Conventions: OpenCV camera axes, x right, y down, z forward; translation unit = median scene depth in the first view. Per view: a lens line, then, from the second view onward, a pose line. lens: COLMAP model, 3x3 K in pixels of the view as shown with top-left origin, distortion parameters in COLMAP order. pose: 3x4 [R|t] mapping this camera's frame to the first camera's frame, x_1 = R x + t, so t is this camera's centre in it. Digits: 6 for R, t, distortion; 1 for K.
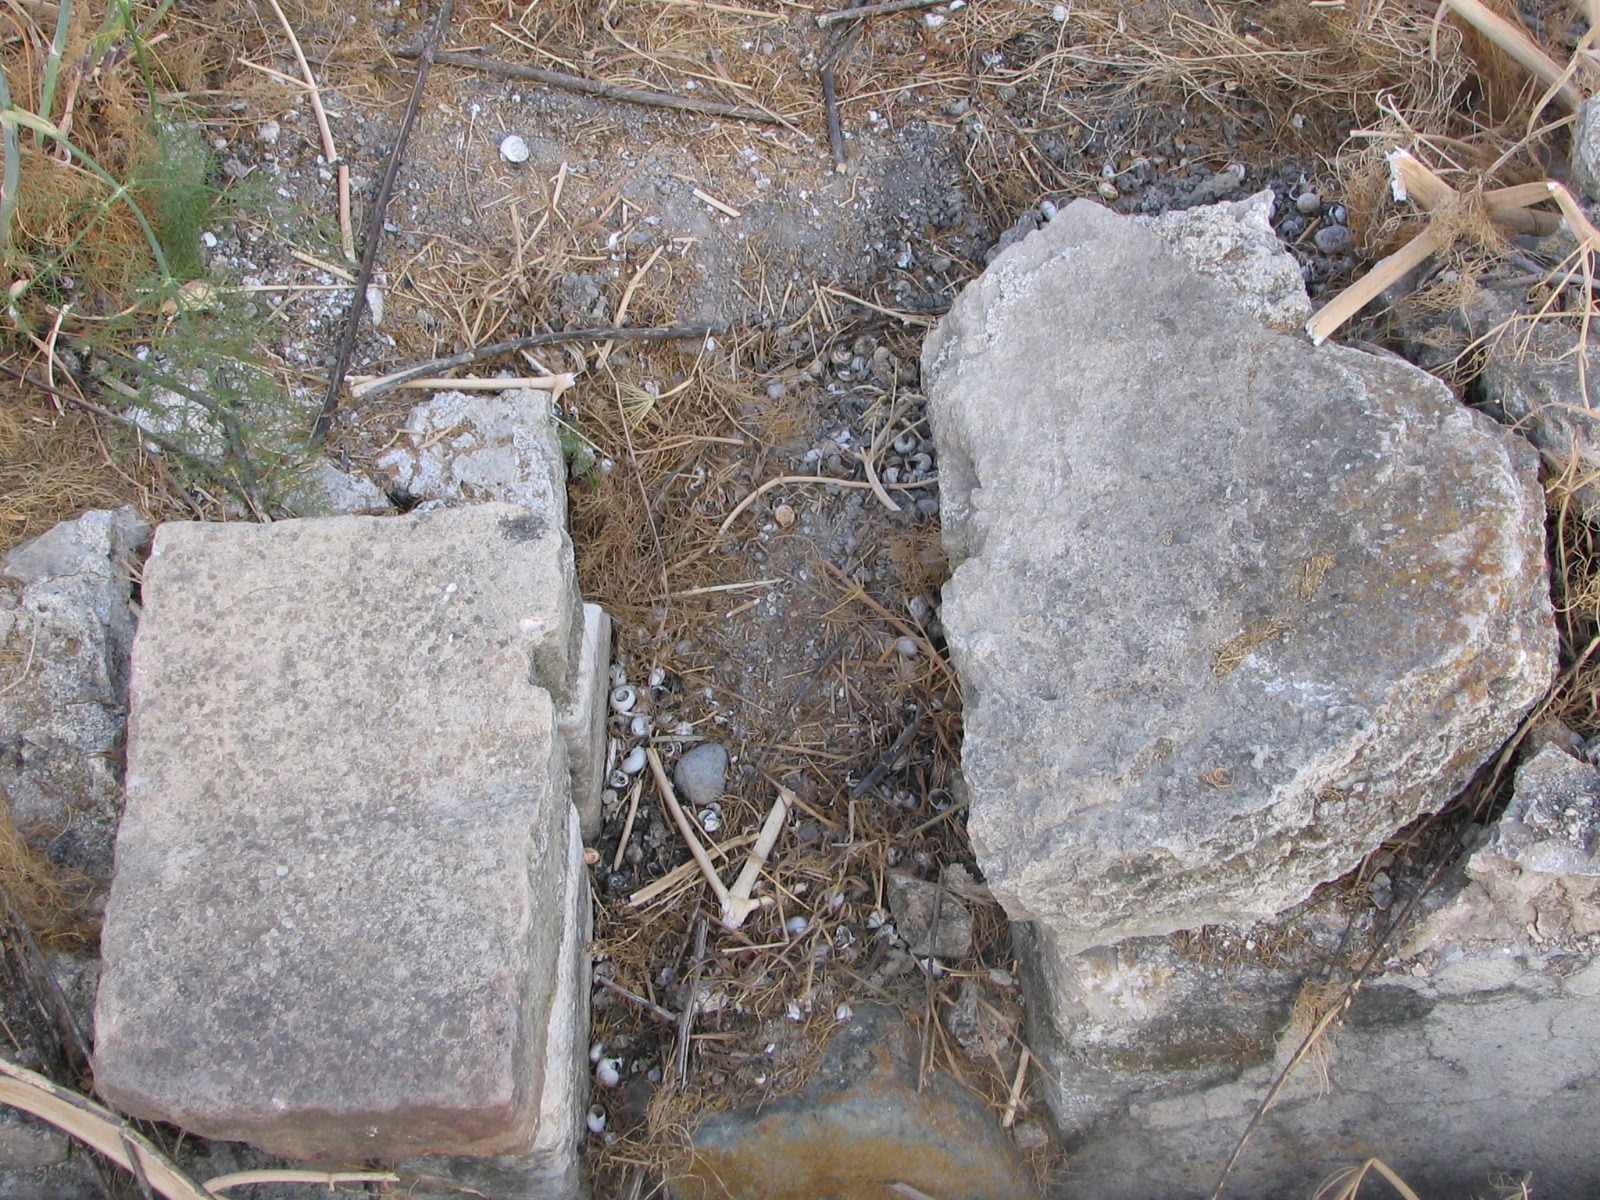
lens RADIAL K [[2617.0, 0, 800.0], [0, 2617.0, 600.0], [0, 0, 1]] dist [-0.059946, 0.103306]
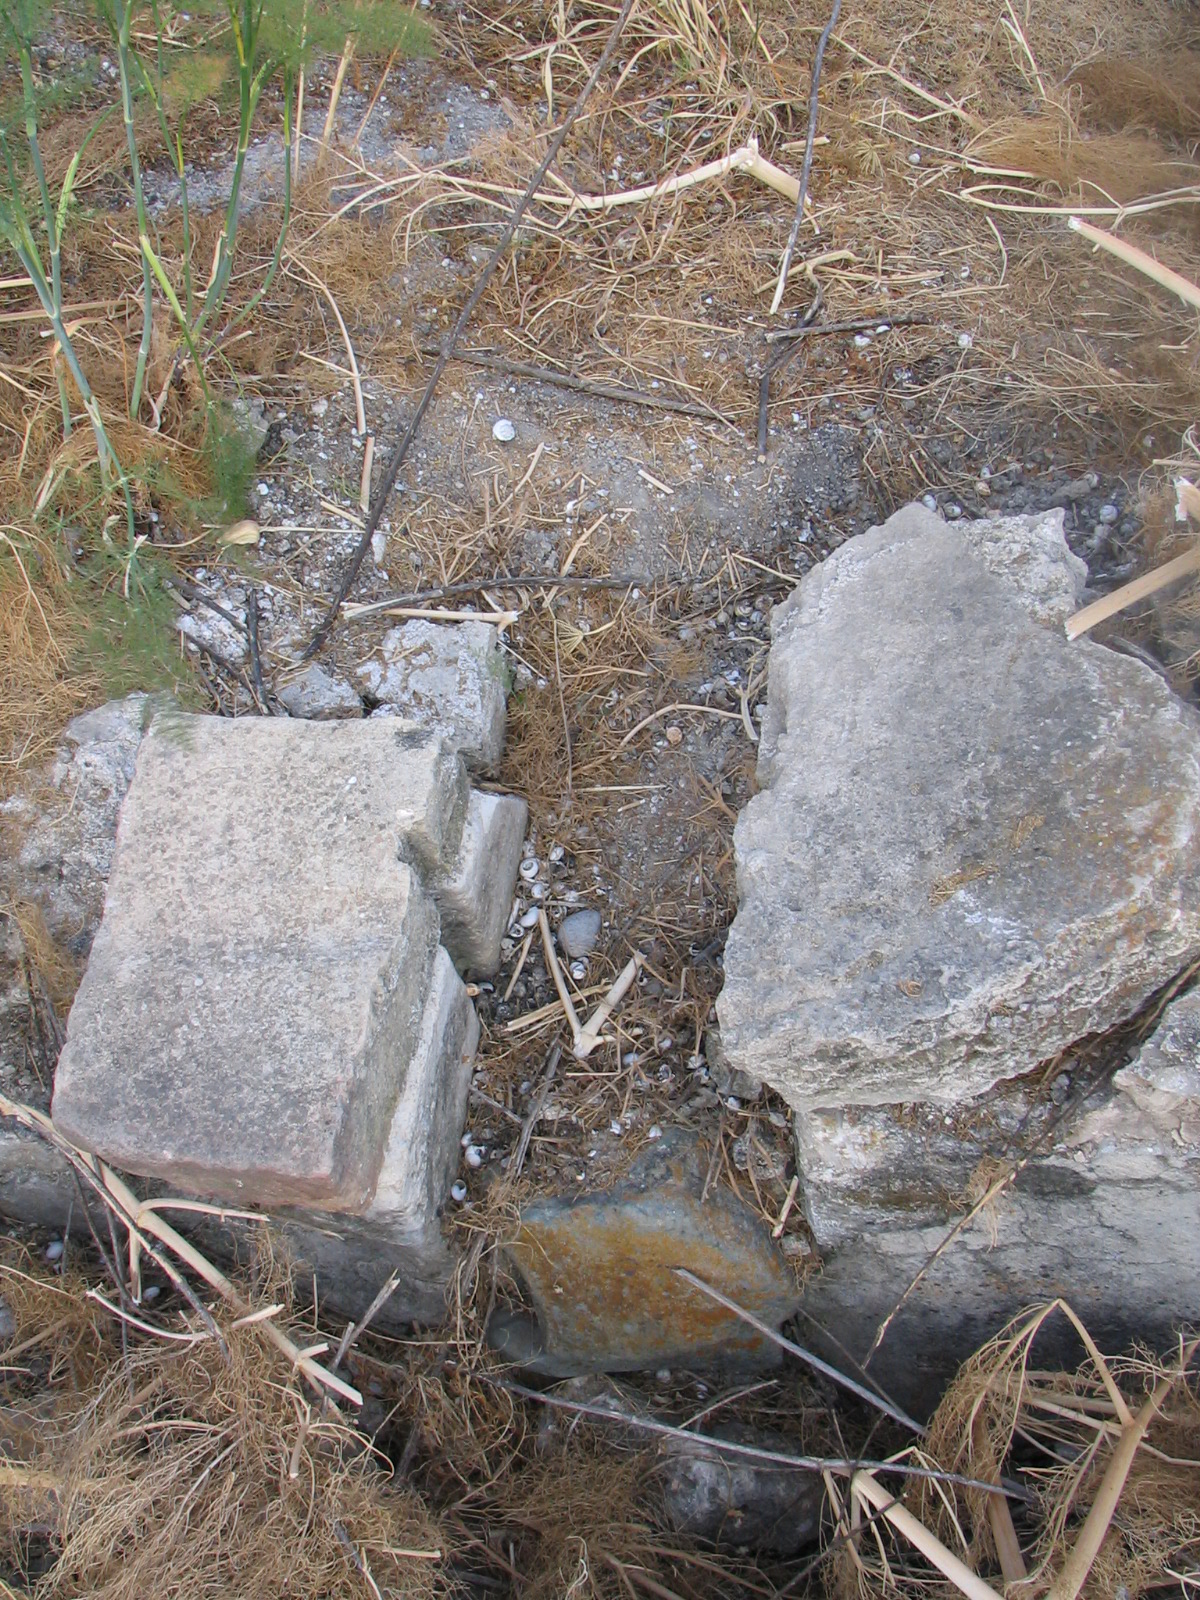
lens RADIAL K [[2163.2, 0, 599.6], [0, 2163.2, 773.7], [0, 0, 1]] dist [-0.133675, 0.056780]
pose [[0.975692, 0.087412, -0.200958, 0.184303], [-0.082926, 0.996084, 0.030653, -0.046159], [0.202851, -0.013244, 0.979120, -0.032939]]
